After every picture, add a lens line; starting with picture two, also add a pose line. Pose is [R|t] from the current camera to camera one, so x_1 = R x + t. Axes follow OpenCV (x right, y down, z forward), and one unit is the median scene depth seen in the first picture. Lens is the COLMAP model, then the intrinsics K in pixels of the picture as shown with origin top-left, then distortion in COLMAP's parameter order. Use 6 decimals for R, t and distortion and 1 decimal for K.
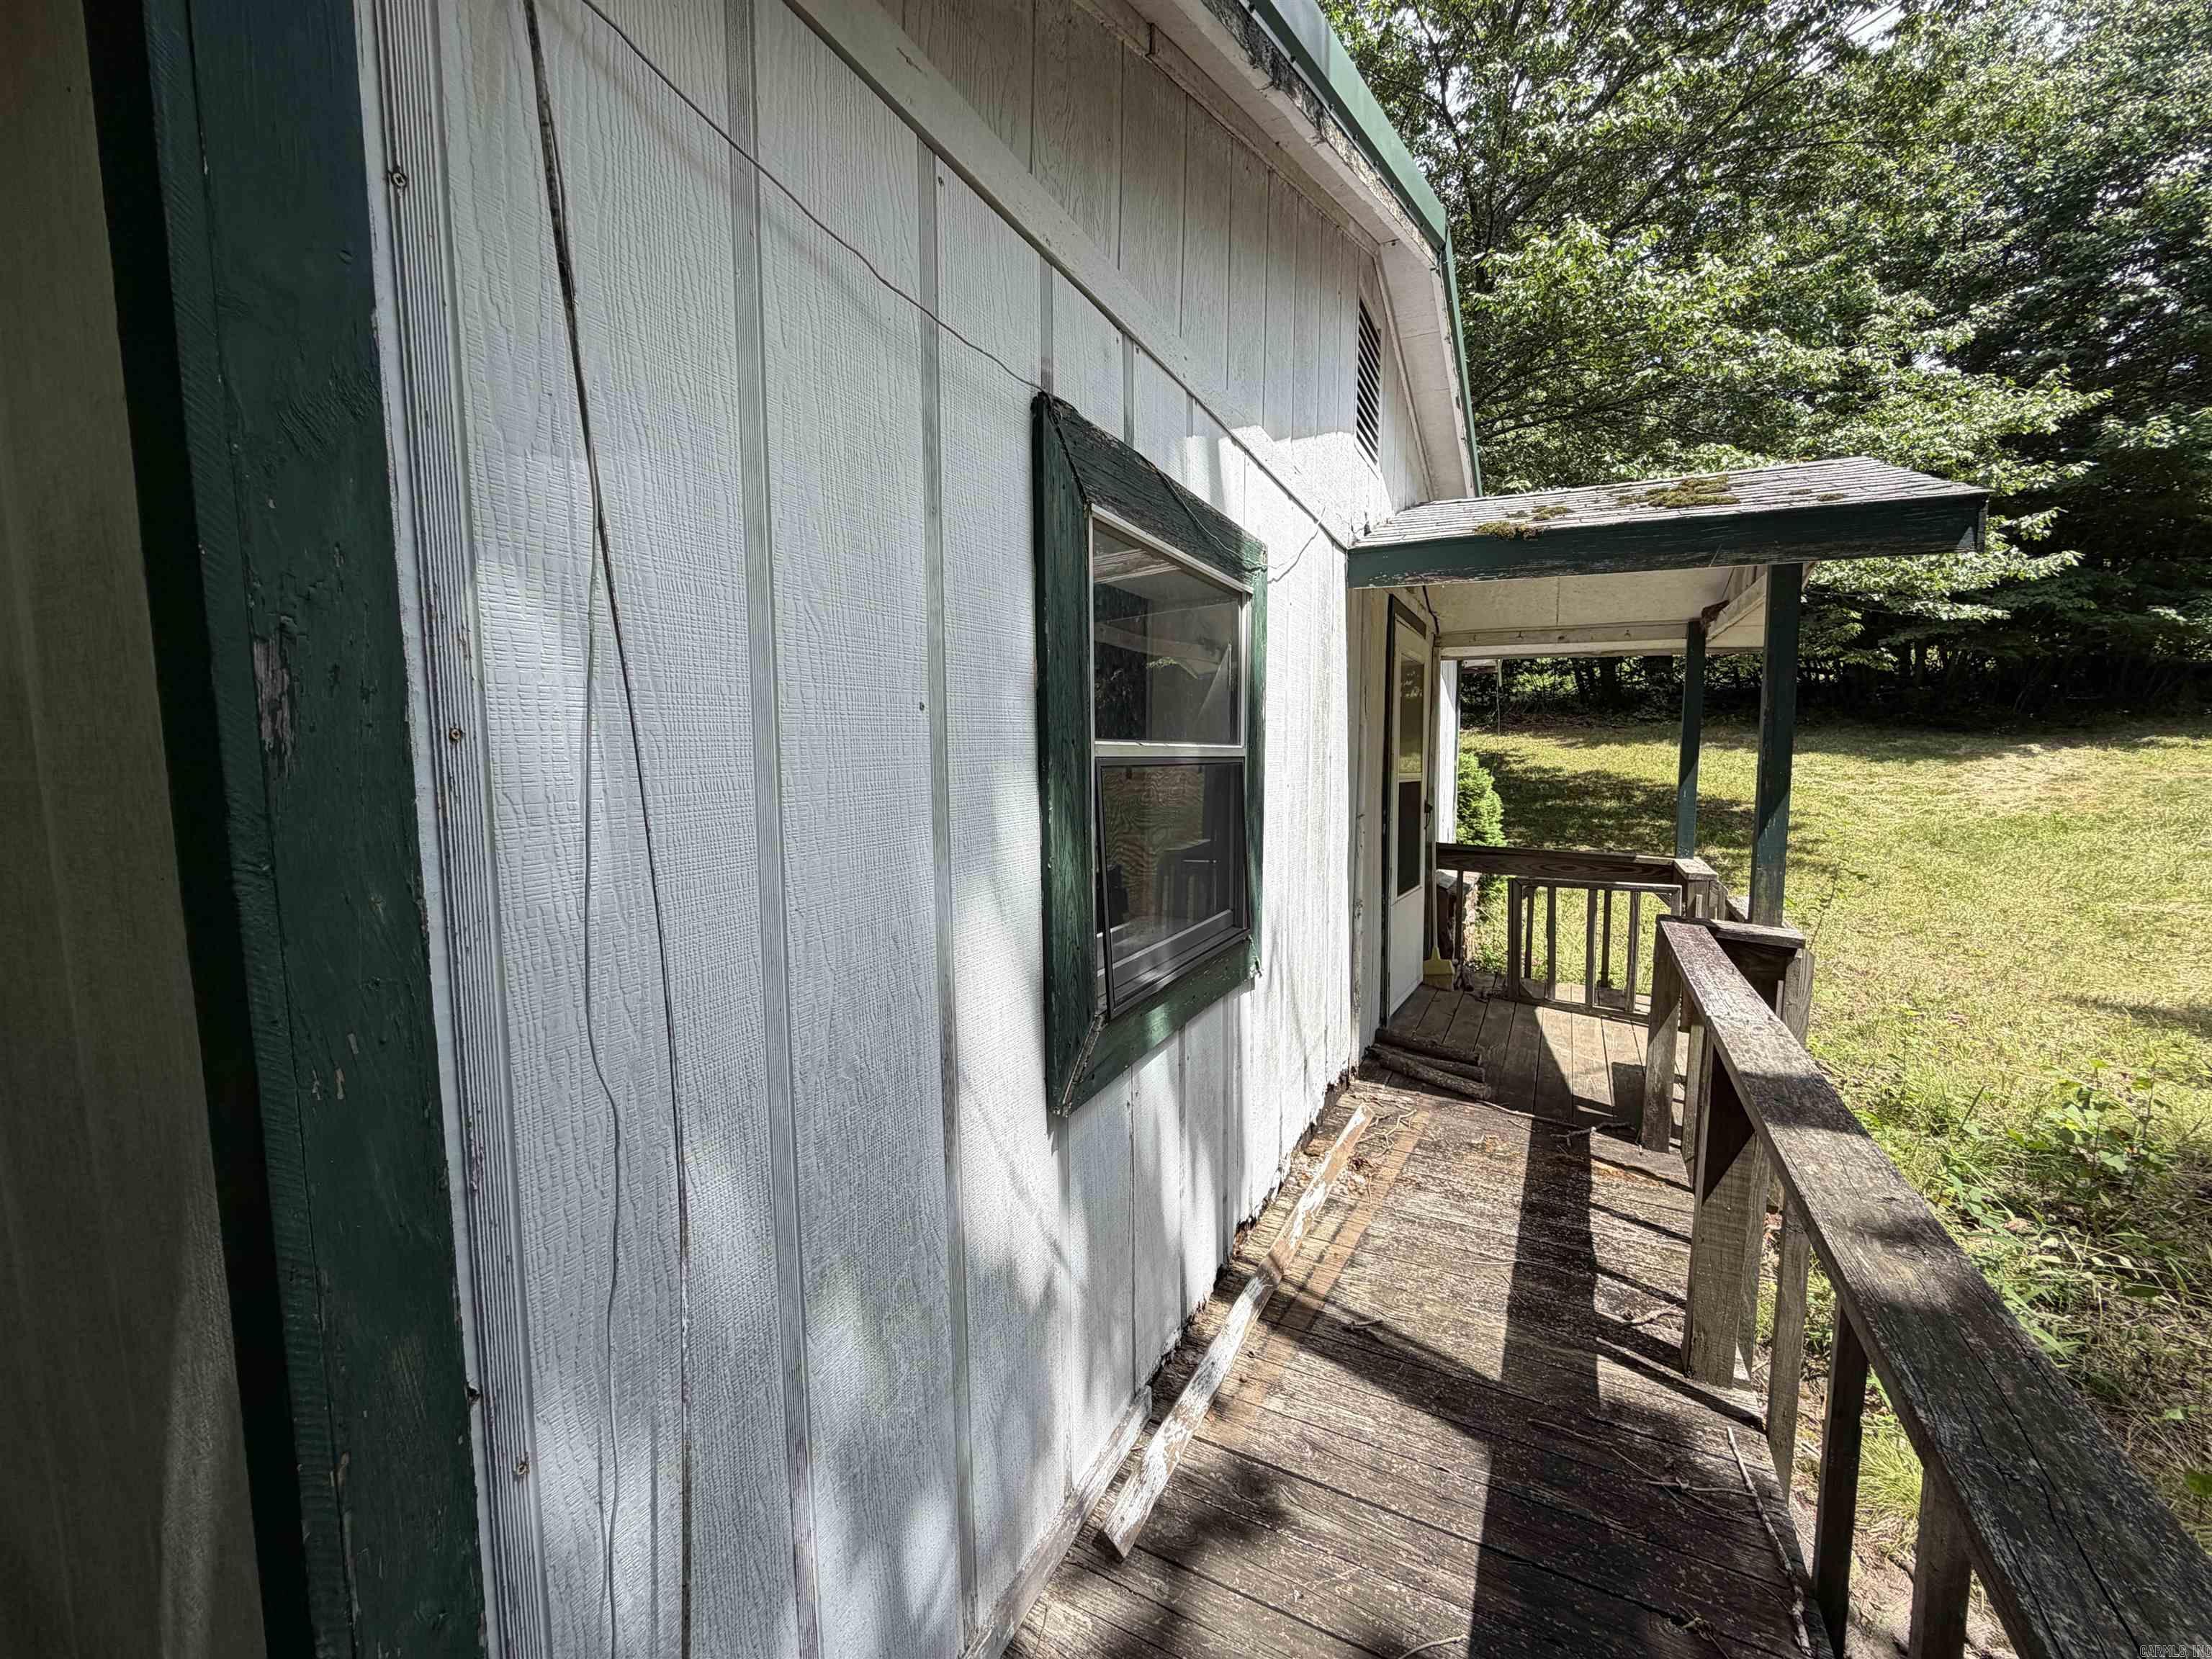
lens RADIAL K [[883.1, 0, 1104.7], [0, 883.1, 823.4], [0, 0, 1]] dist [0.002999, -0.002102]
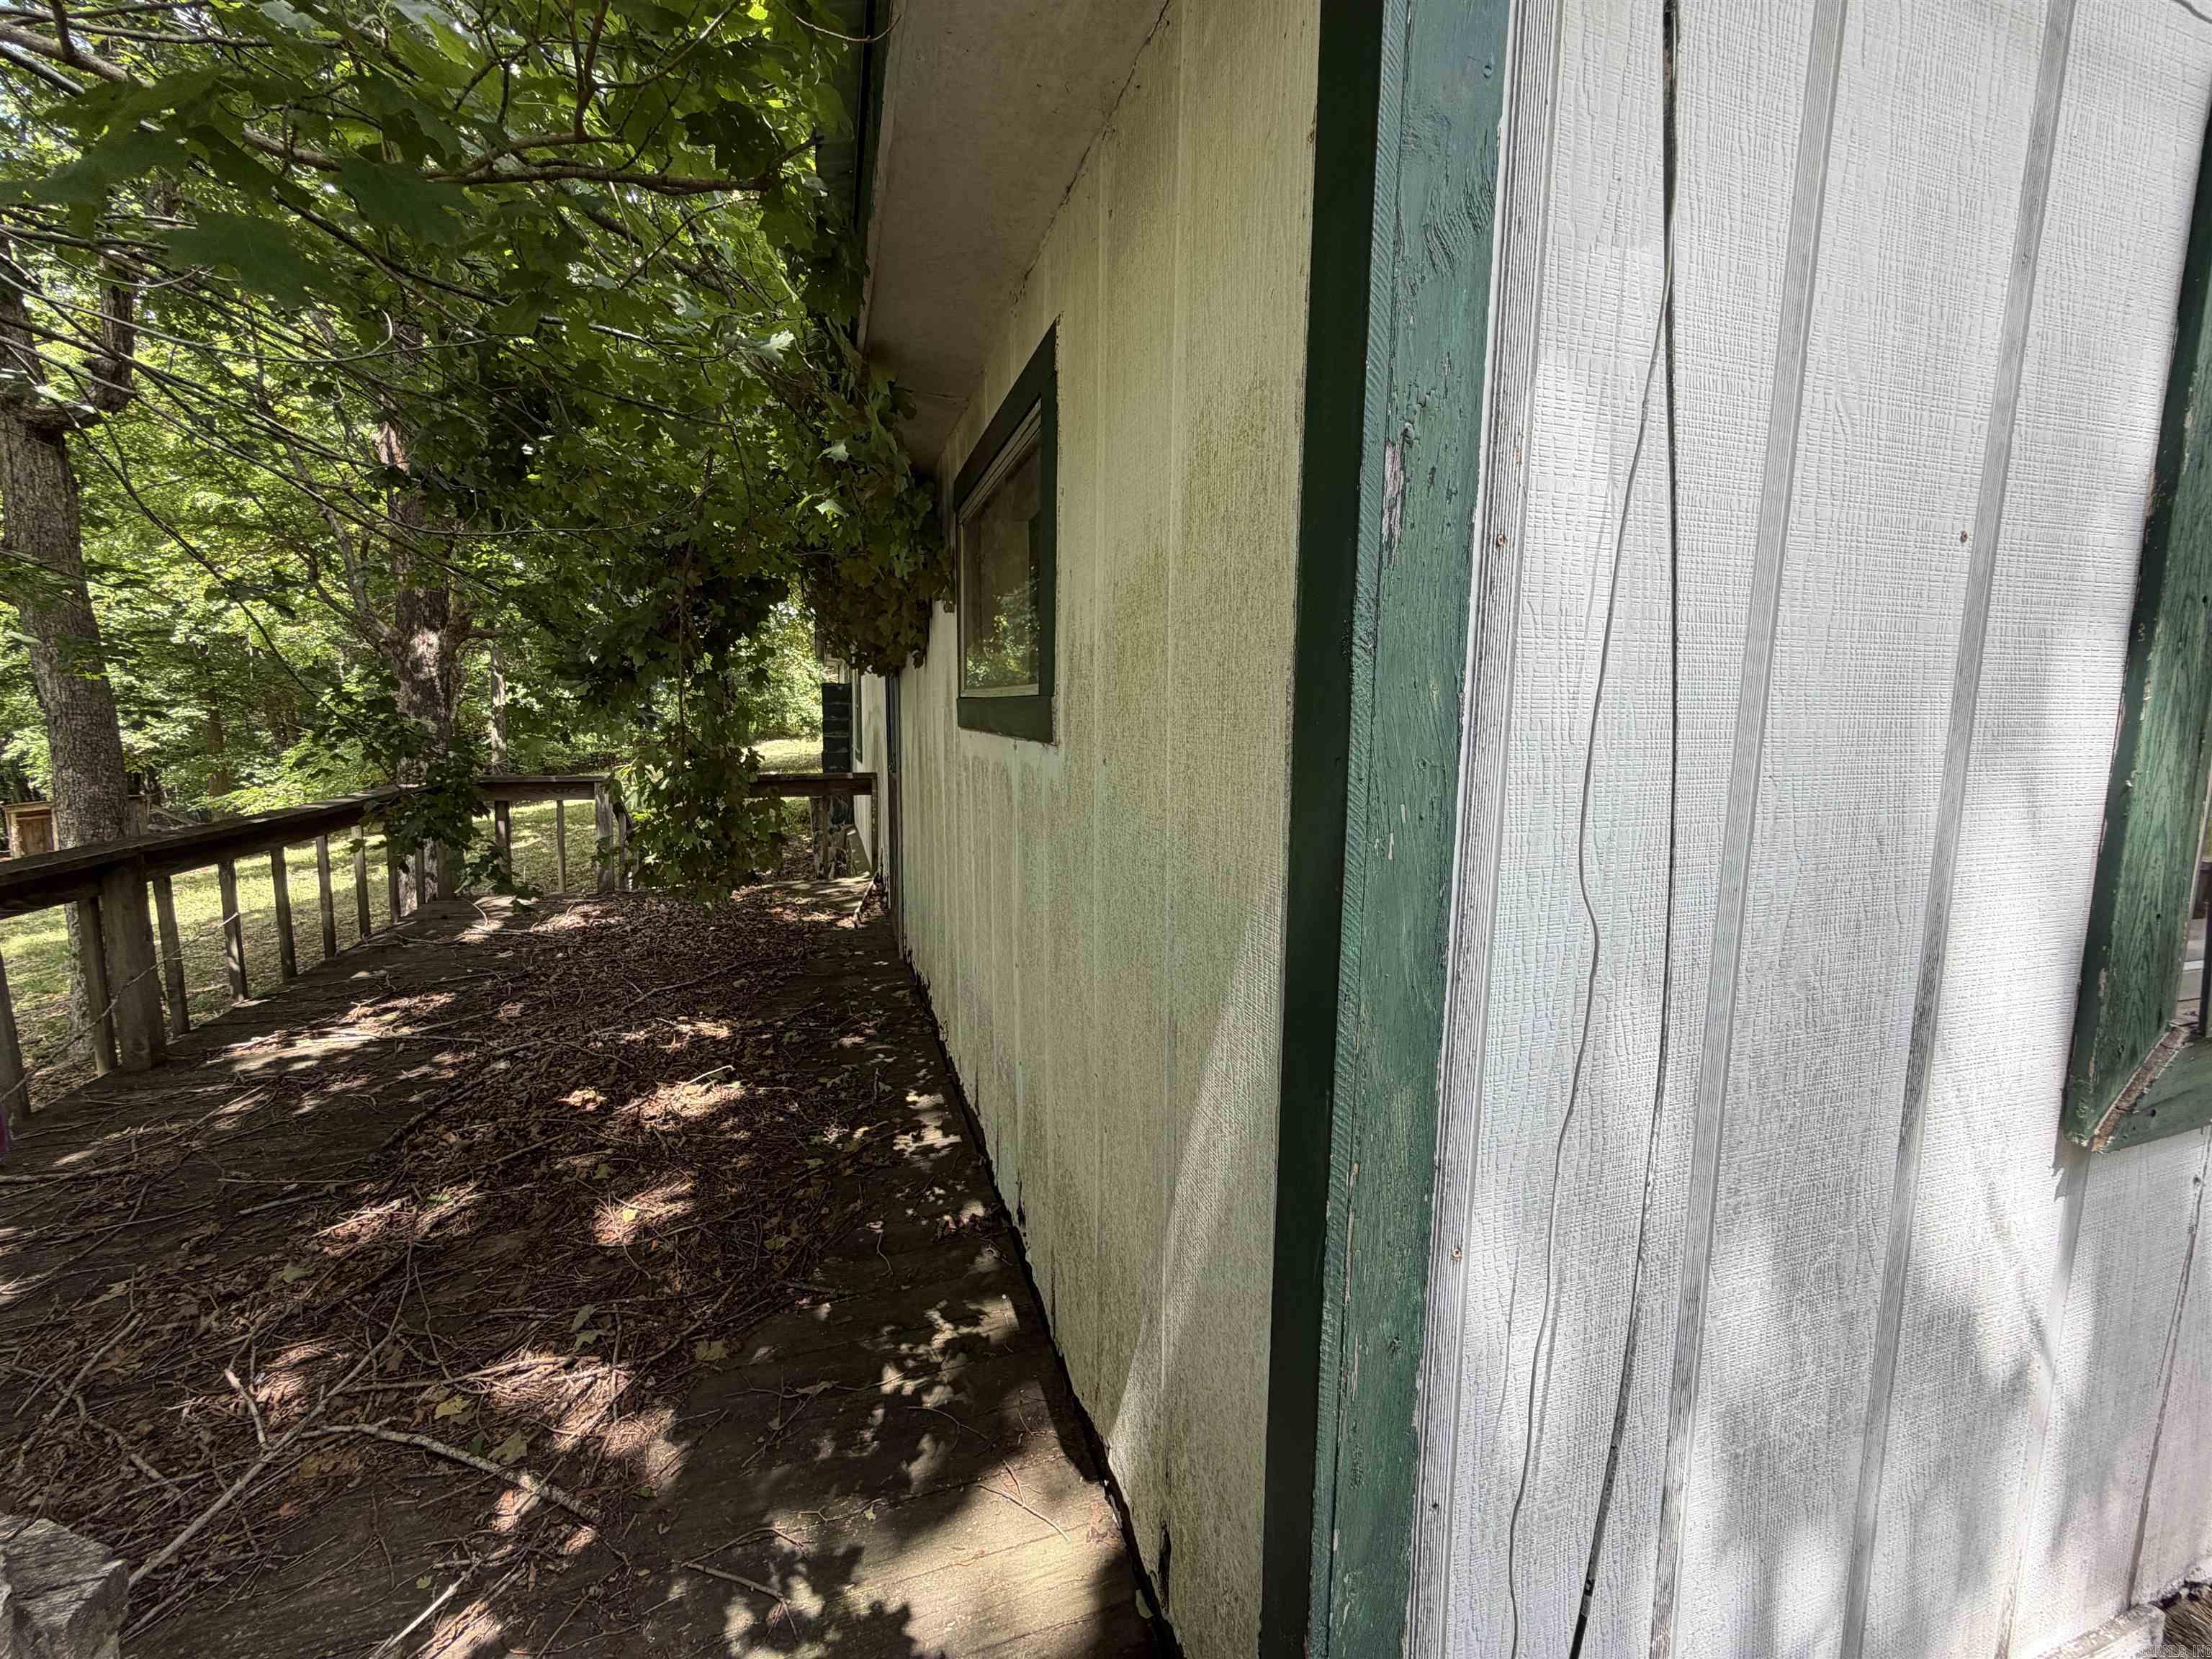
lens RADIAL K [[883.1, 0, 1104.7], [0, 883.1, 823.4], [0, 0, 1]] dist [0.002999, -0.002102]
pose [[0.709214, 0.104140, -0.697259, -0.196408], [-0.078040, 0.994548, 0.069163, 0.126672], [0.700661, 0.005363, 0.713475, -0.044712]]
